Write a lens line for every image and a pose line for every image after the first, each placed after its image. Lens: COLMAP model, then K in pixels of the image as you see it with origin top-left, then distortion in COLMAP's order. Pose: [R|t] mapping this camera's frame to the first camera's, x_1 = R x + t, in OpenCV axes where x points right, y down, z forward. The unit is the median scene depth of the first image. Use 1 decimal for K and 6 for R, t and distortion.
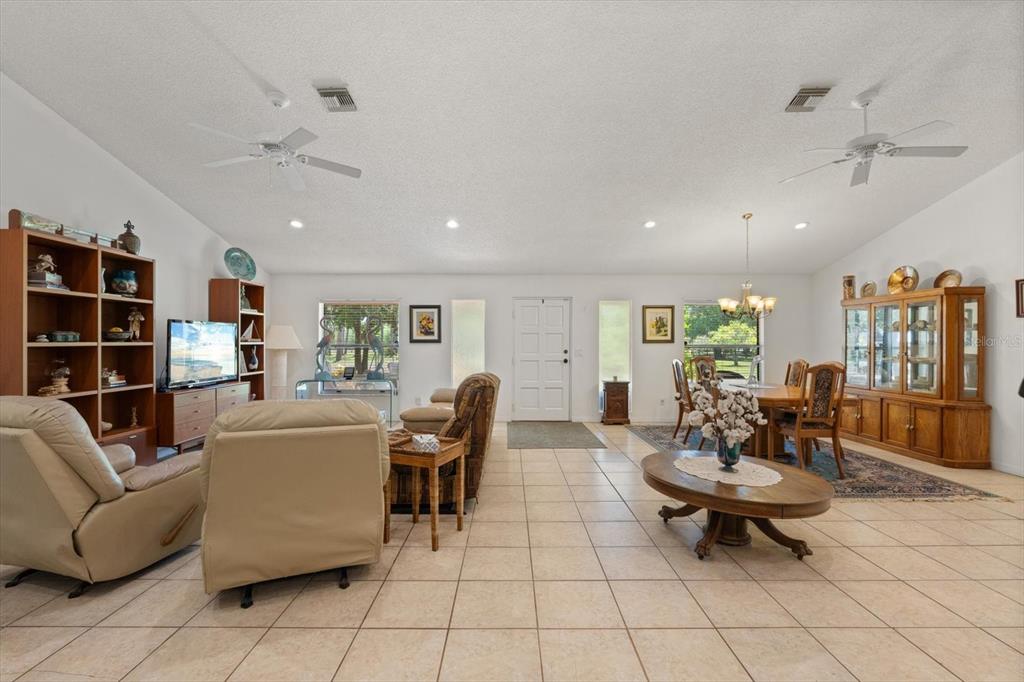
lens RADIAL K [[448.6, 0, 505.4], [0, 448.6, 340.9], [0, 0, 1]] dist [-0.007096, -0.000526]
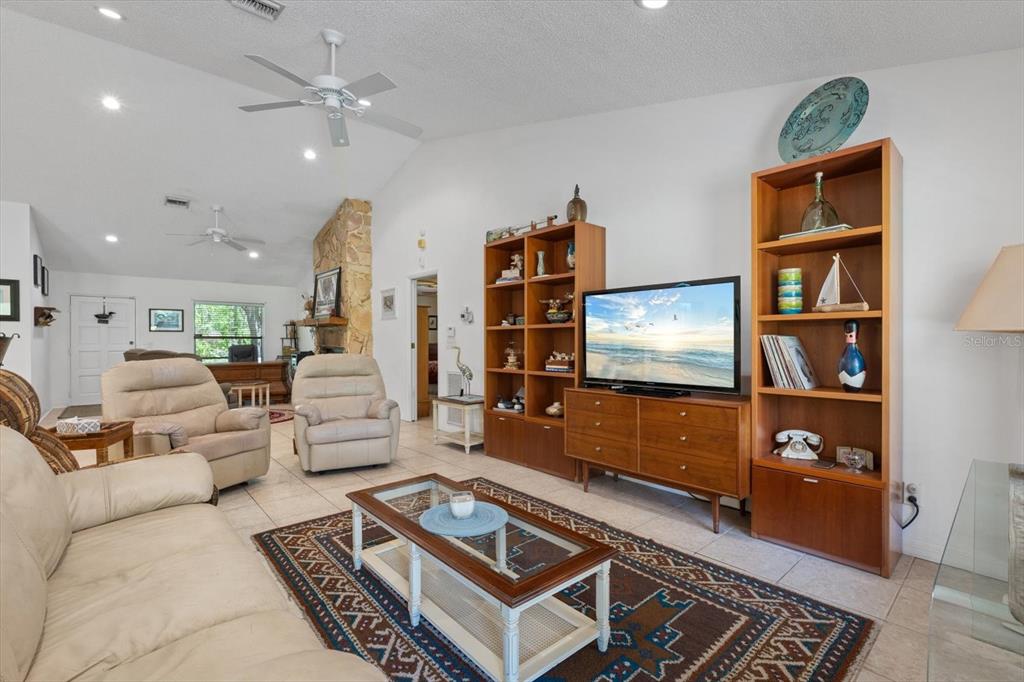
lens RADIAL K [[448.6, 0, 514.9], [0, 448.6, 342.8], [0, 0, 1]] dist [-0.007096, -0.000526]
pose [[-0.744749, 0.009612, -0.667275, -0.130778], [0.006576, 0.999953, 0.007064, 0.027408], [0.667312, 0.000873, -0.744778, 1.269862]]
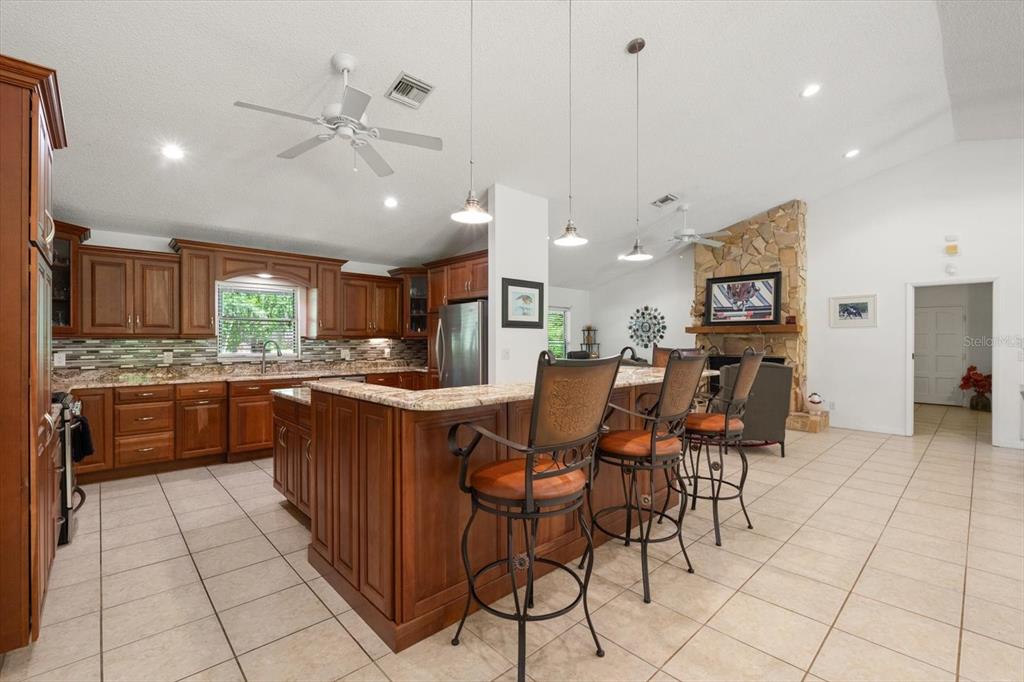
lens RADIAL K [[448.6, 0, 510.6], [0, 448.6, 340.3], [0, 0, 1]] dist [-0.007096, -0.000526]
pose [[-0.725100, 0.000384, -0.688643, 0.787142], [0.001009, 0.999999, -0.000505, 0.000318], [0.688643, -0.001061, -0.725100, 0.310869]]
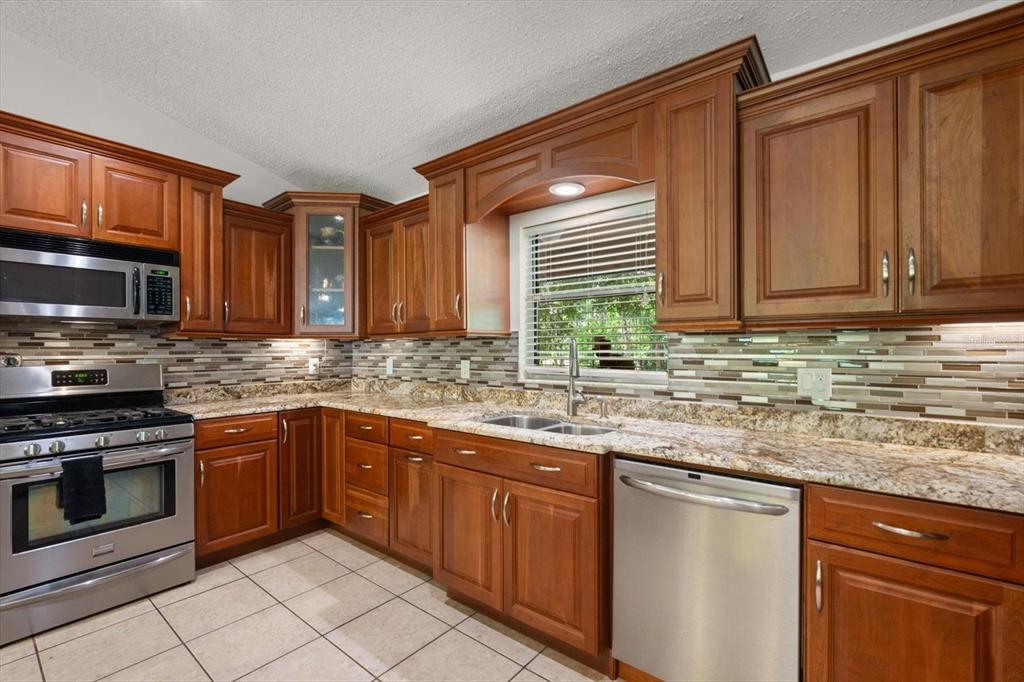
lens RADIAL K [[448.6, 0, 510.1], [0, 448.6, 344.3], [0, 0, 1]] dist [-0.007096, -0.000526]
pose [[-0.780445, 0.009041, 0.625159, 0.275712], [0.002755, 0.999935, -0.011022, 0.008818], [-0.625218, -0.006879, -0.780420, -0.411108]]
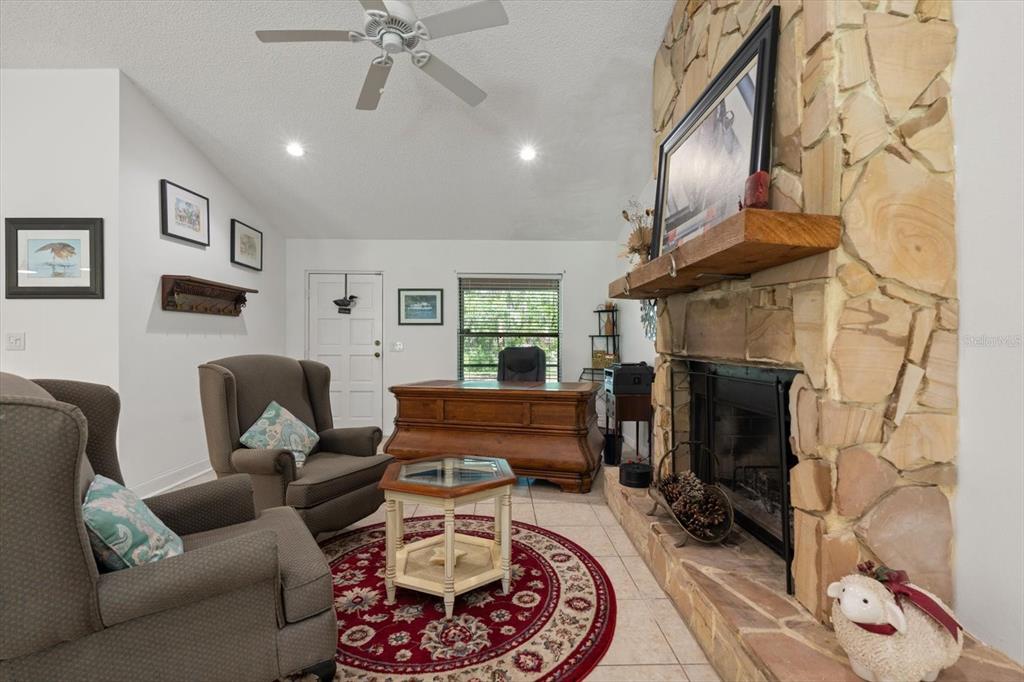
lens RADIAL K [[448.6, 0, 514.3], [0, 448.6, 342.5], [0, 0, 1]] dist [-0.007096, -0.000526]
pose [[-0.999418, 0.003217, -0.033971, -0.450904], [0.003322, 0.999990, -0.003054, 0.032562], [0.033961, -0.003165, -0.999418, 0.215289]]
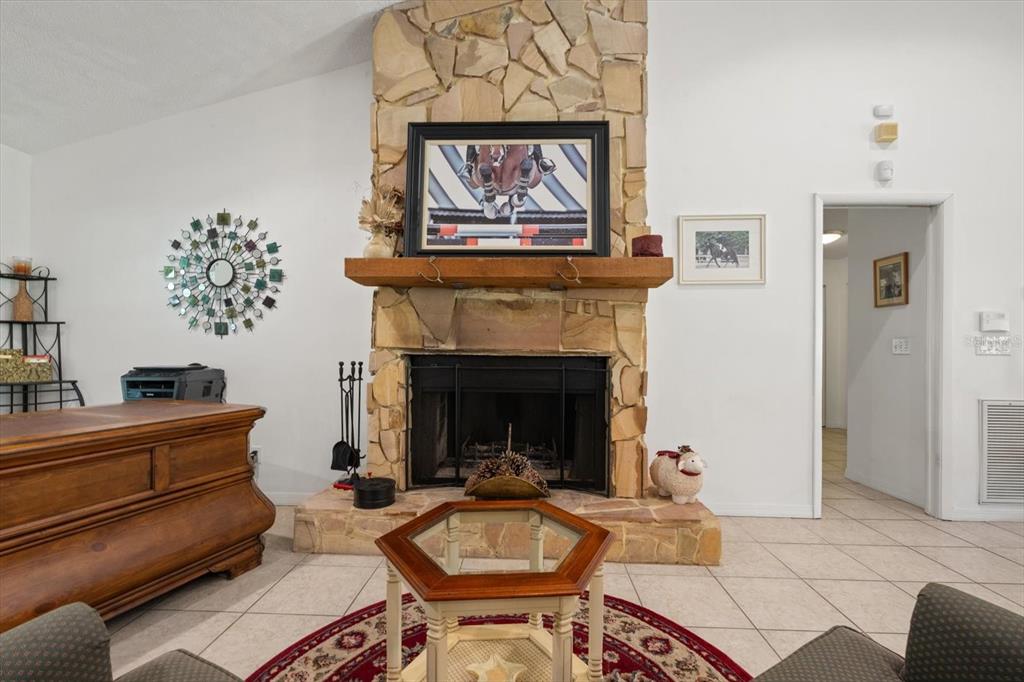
lens RADIAL K [[448.6, 0, 509.4], [0, 448.6, 345.4], [0, 0, 1]] dist [-0.007096, -0.000526]
pose [[-0.036577, -0.008012, -0.999299, -0.169010], [-0.006479, 0.999949, -0.007780, 0.043933], [0.999310, 0.006190, -0.036627, -0.163284]]
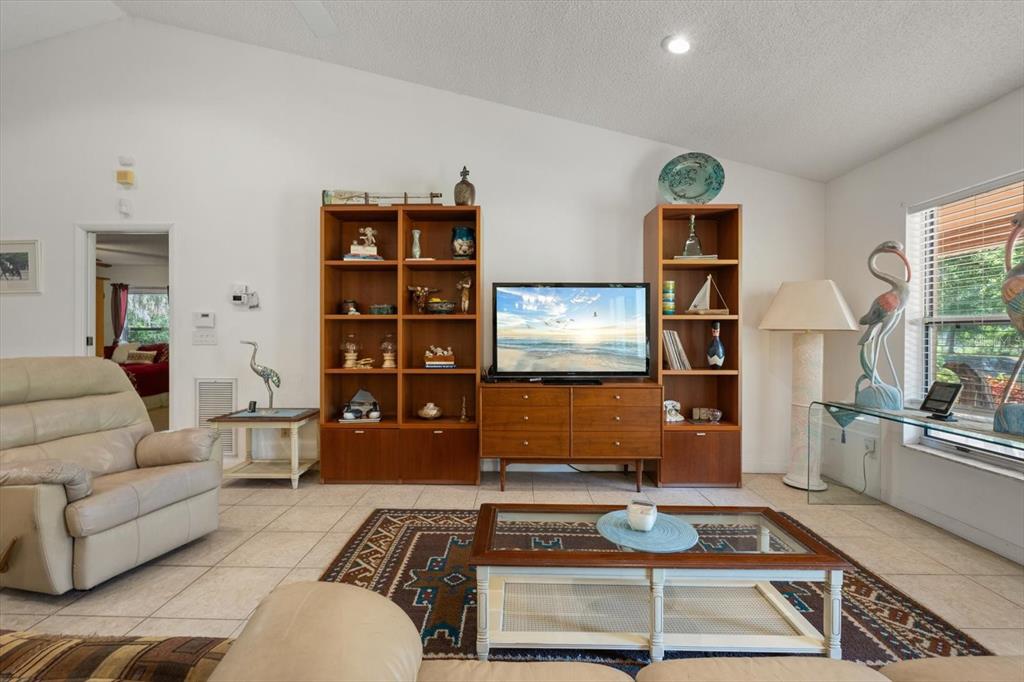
lens RADIAL K [[454.9, 0, 505.1], [0, 454.9, 336.7], [0, 0, 1]] dist [-0.012748, 0.000631]
pose [[-0.016068, 0.010197, -0.999819, -0.010432], [-0.000580, 0.999948, 0.010207, 0.026818], [0.999871, 0.000744, -0.016062, 0.879741]]
